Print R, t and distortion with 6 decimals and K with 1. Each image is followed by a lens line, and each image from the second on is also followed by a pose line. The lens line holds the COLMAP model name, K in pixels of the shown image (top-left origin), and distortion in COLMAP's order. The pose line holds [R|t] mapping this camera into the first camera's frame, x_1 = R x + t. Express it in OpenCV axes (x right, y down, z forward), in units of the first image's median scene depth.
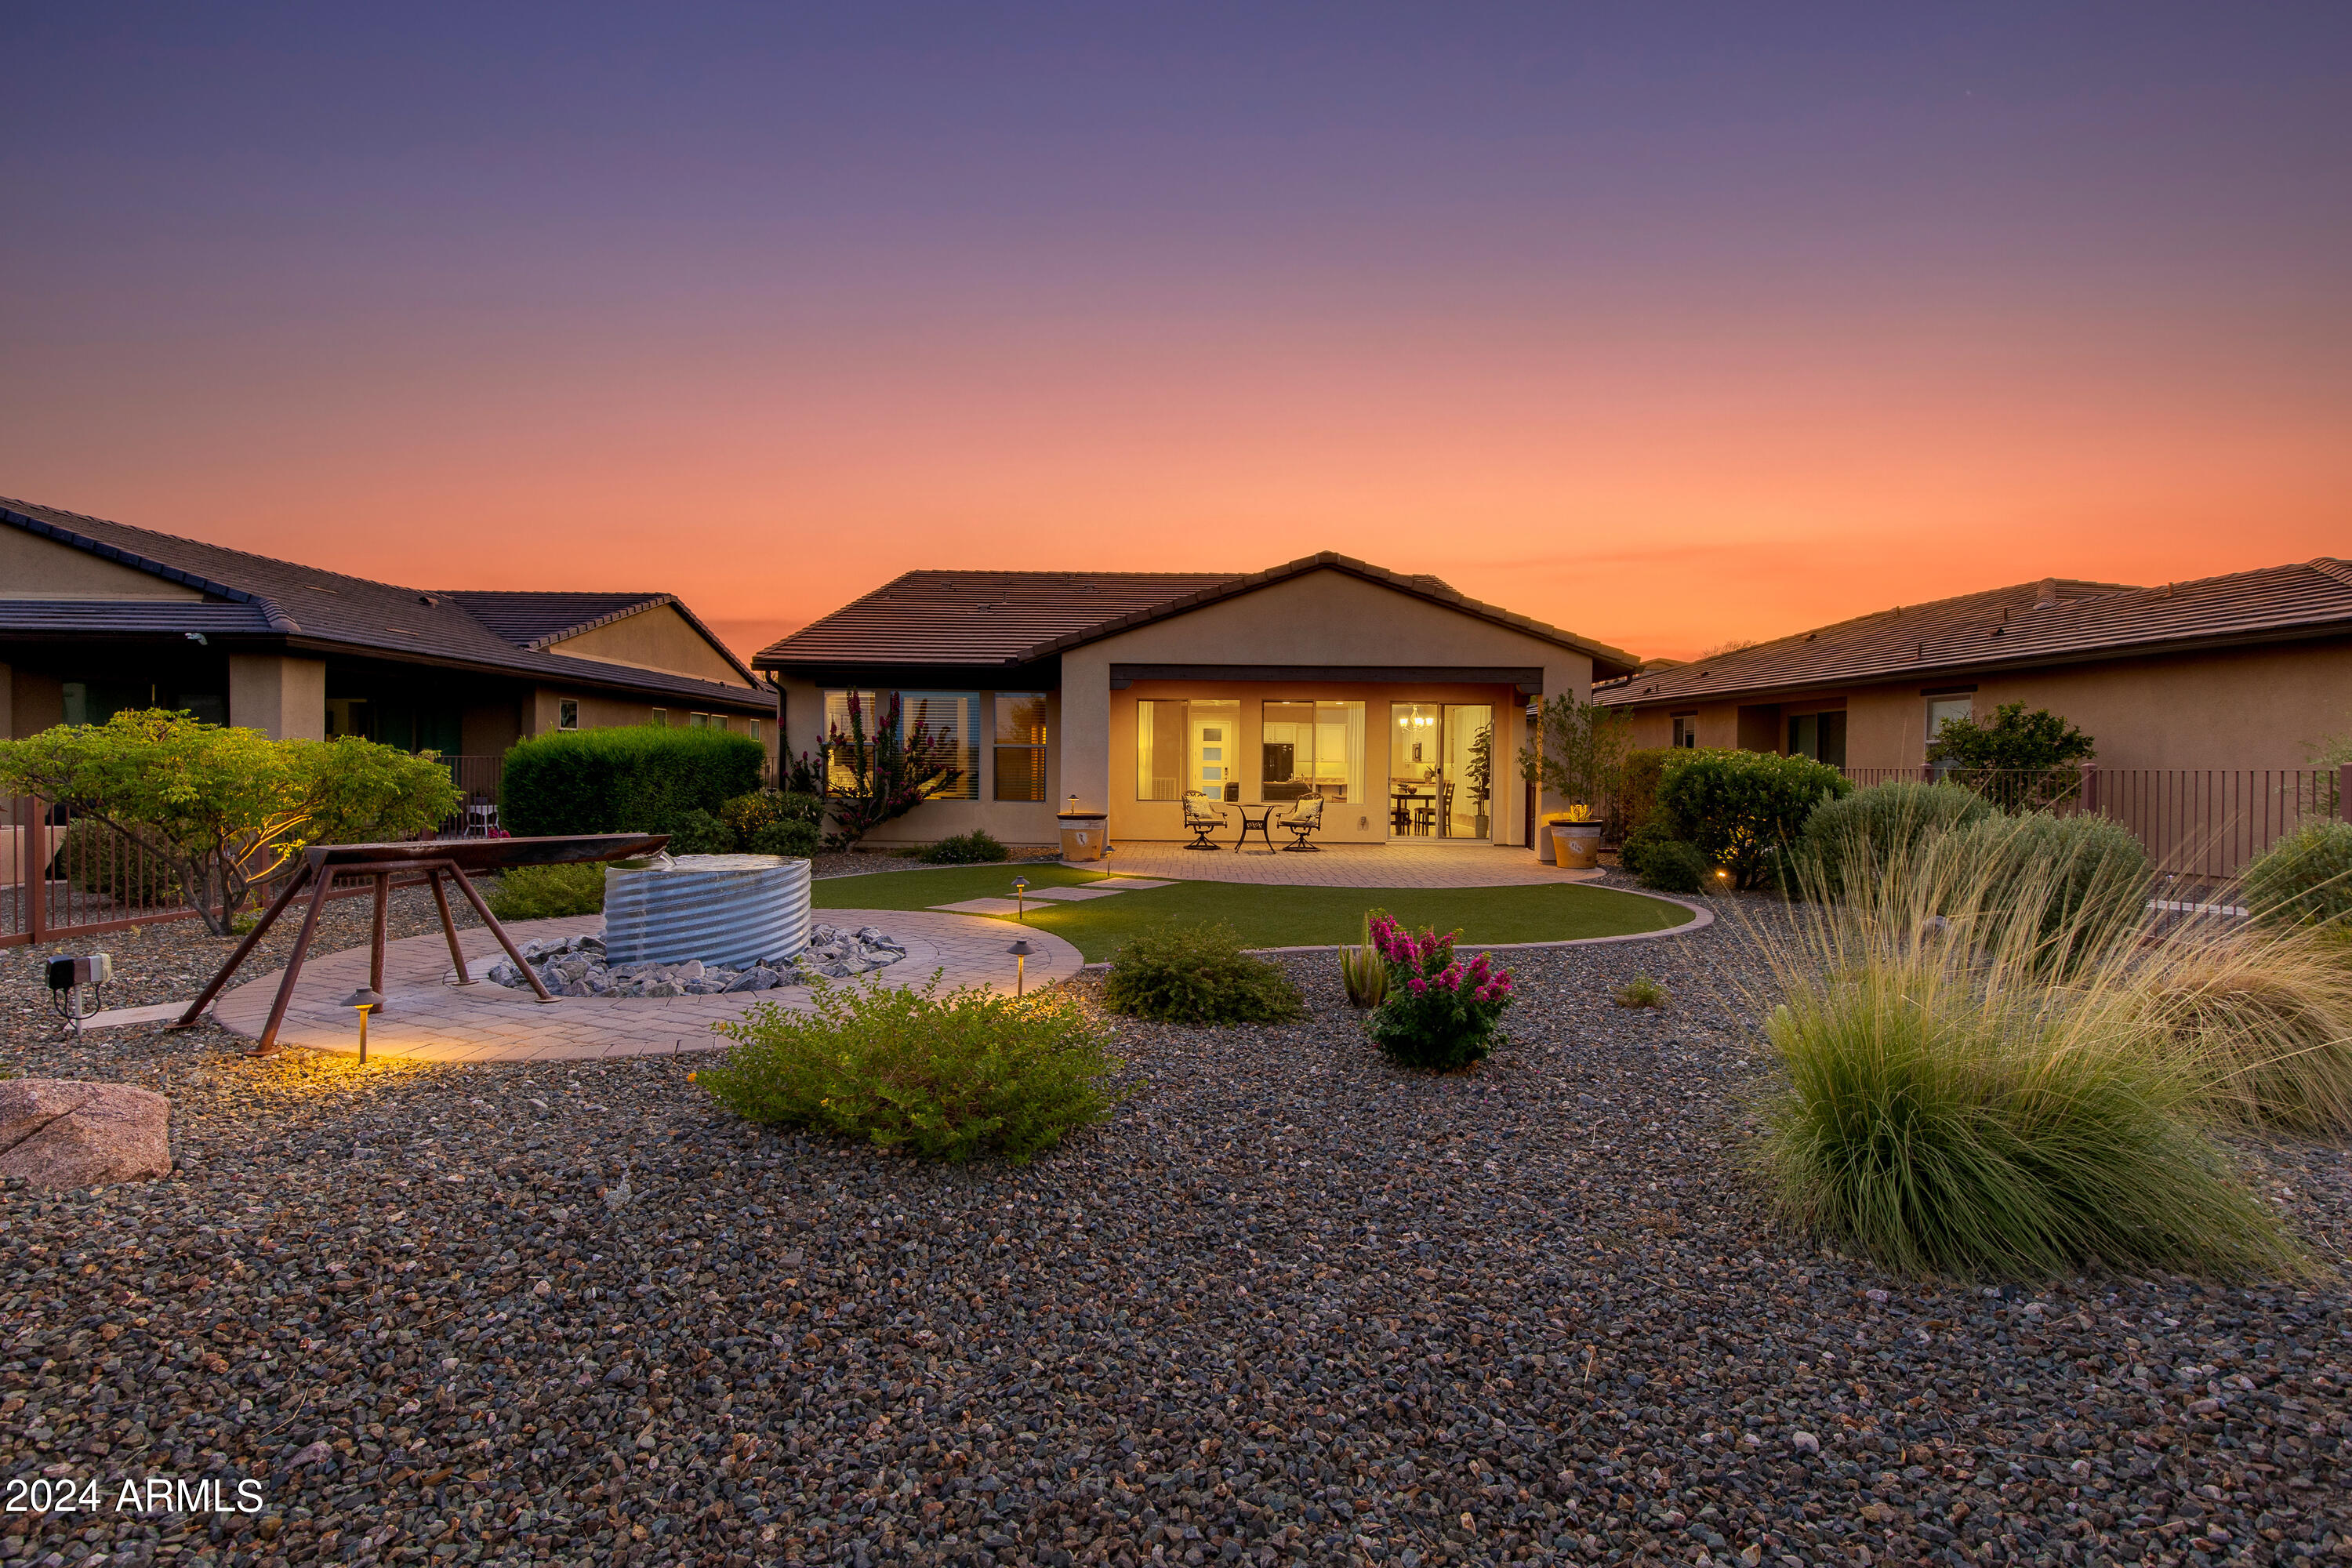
lens RADIAL K [[1110.7, 0, 1176.4], [0, 1110.7, 766.8], [0, 0, 1]] dist [0.004493, -0.000242]
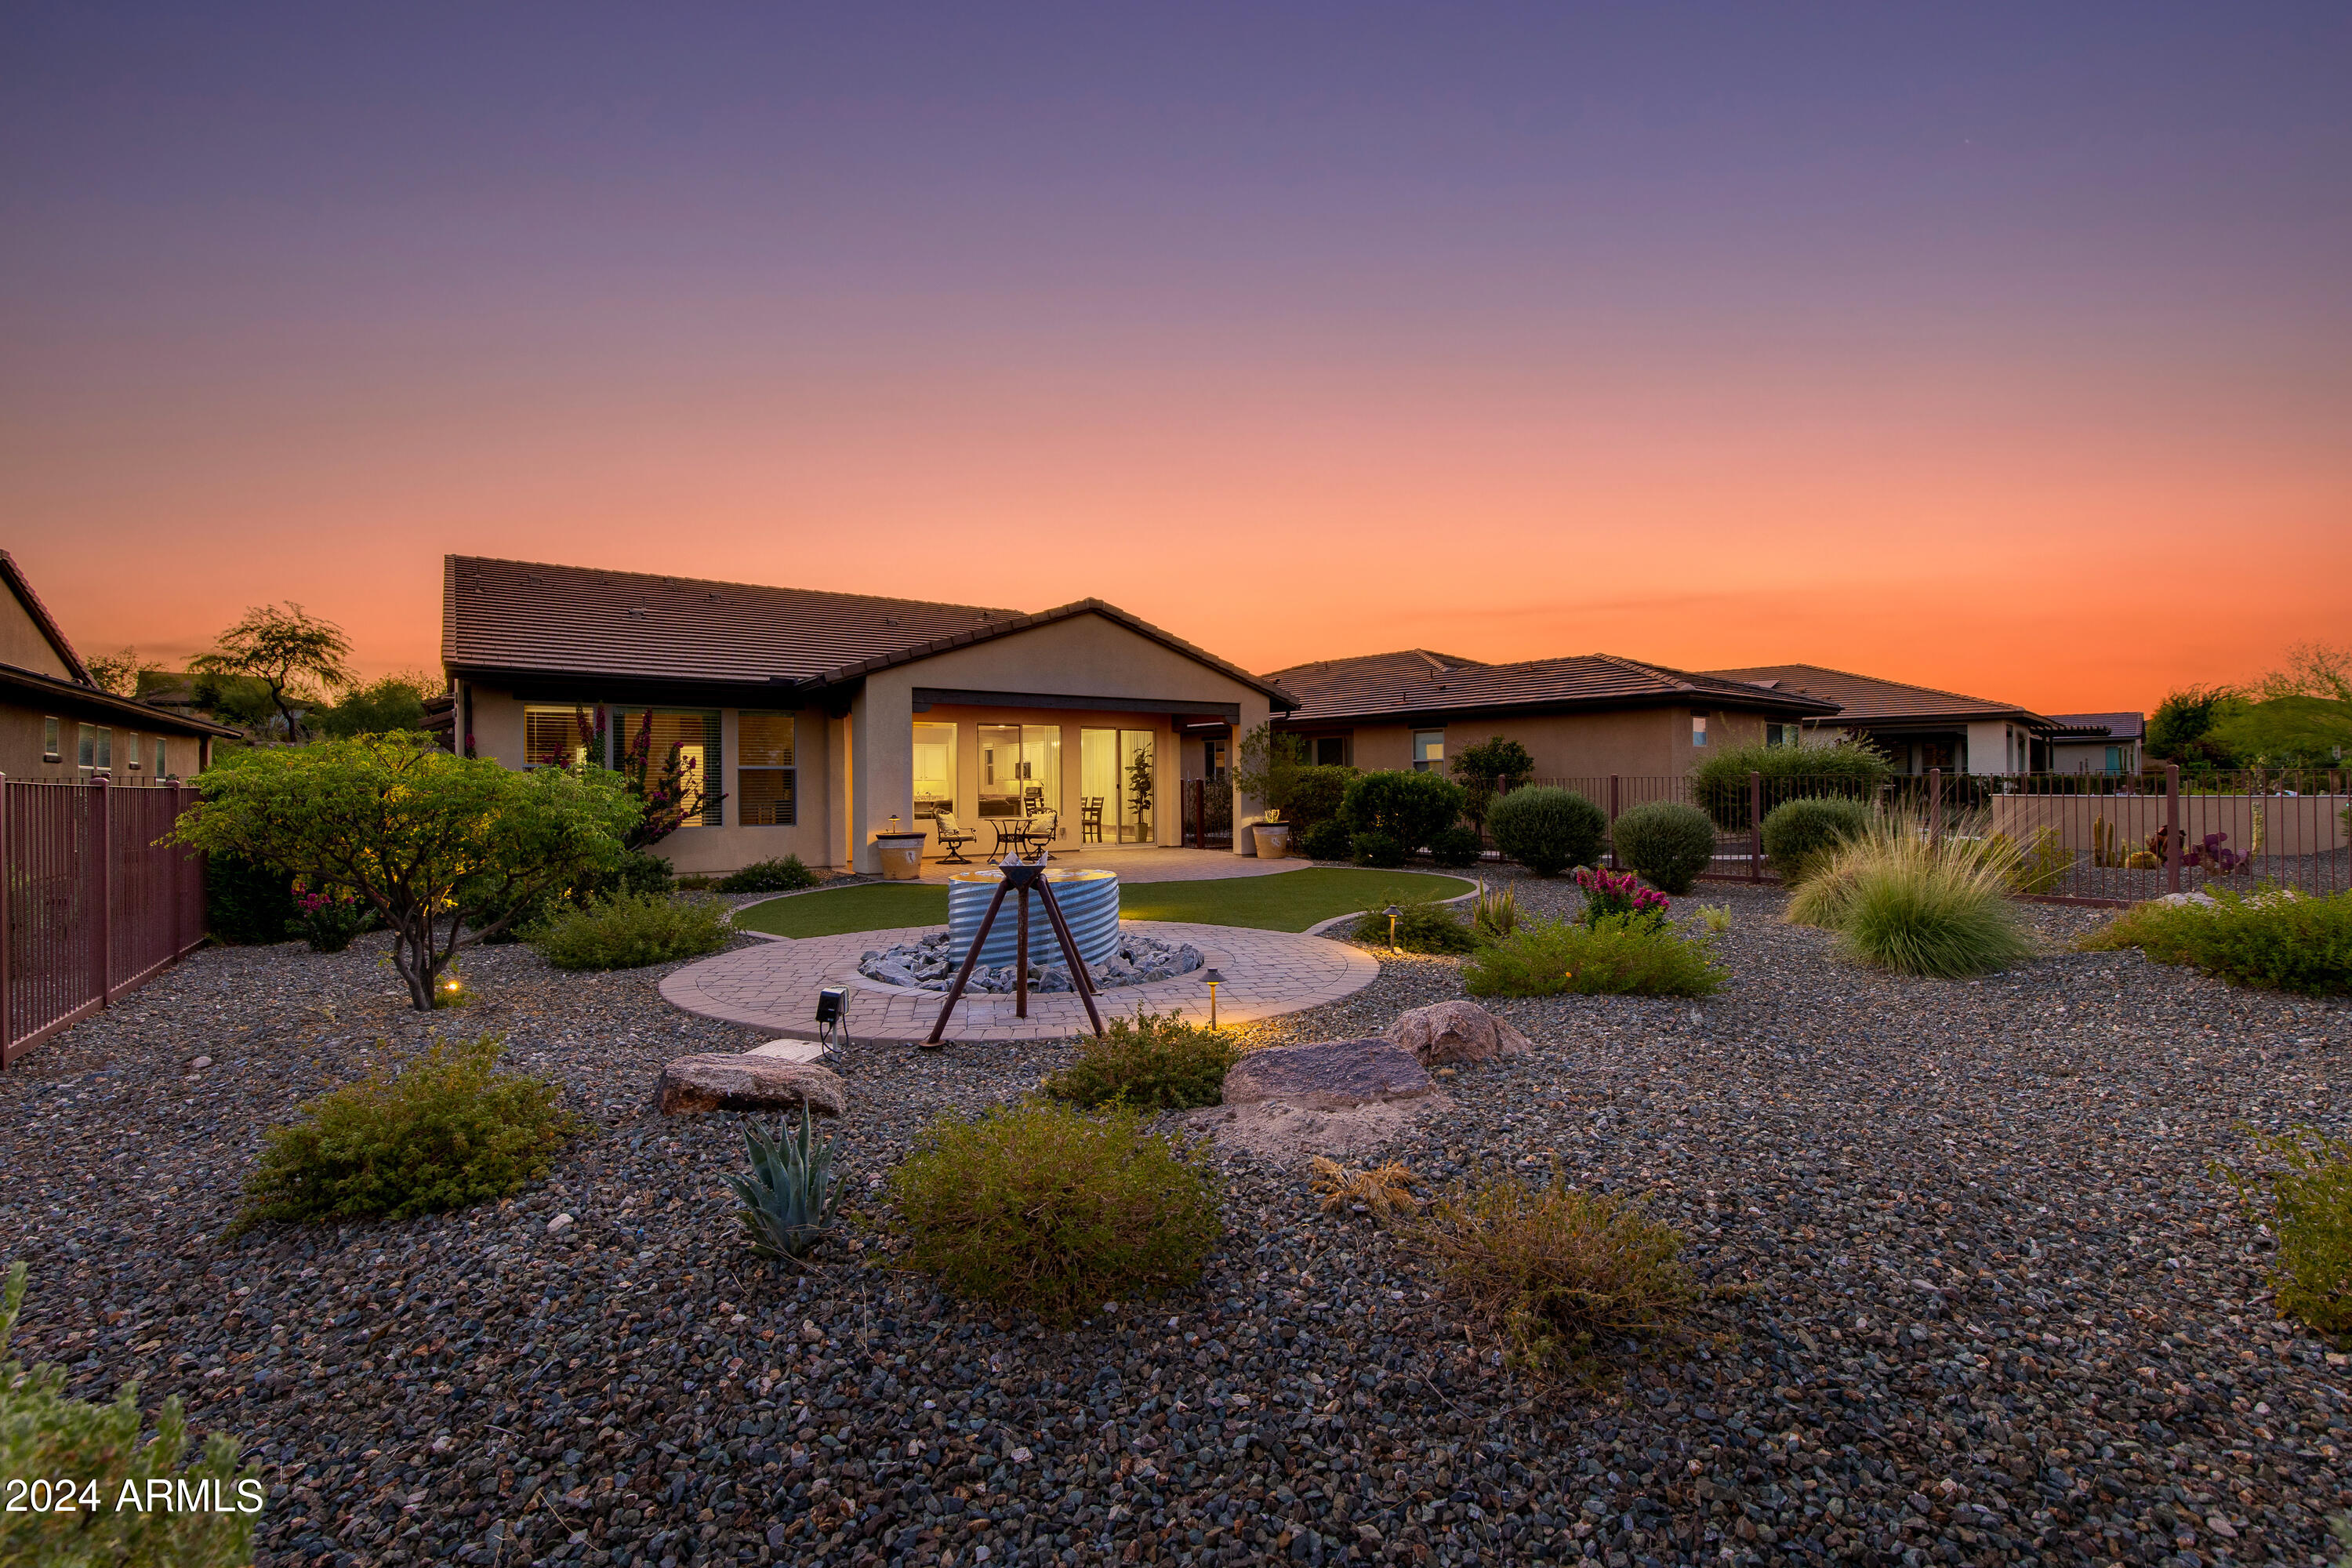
lens RADIAL K [[1152.2, 0, 1176.0], [0, 1152.2, 784.0], [0, 0, 1]] dist [0.001438, -0.000131]
pose [[0.777448, -0.016590, 0.628729, -0.545700], [0.016482, 0.999846, 0.006003, -0.005533], [-0.628732, 0.005695, 0.777602, 0.012280]]
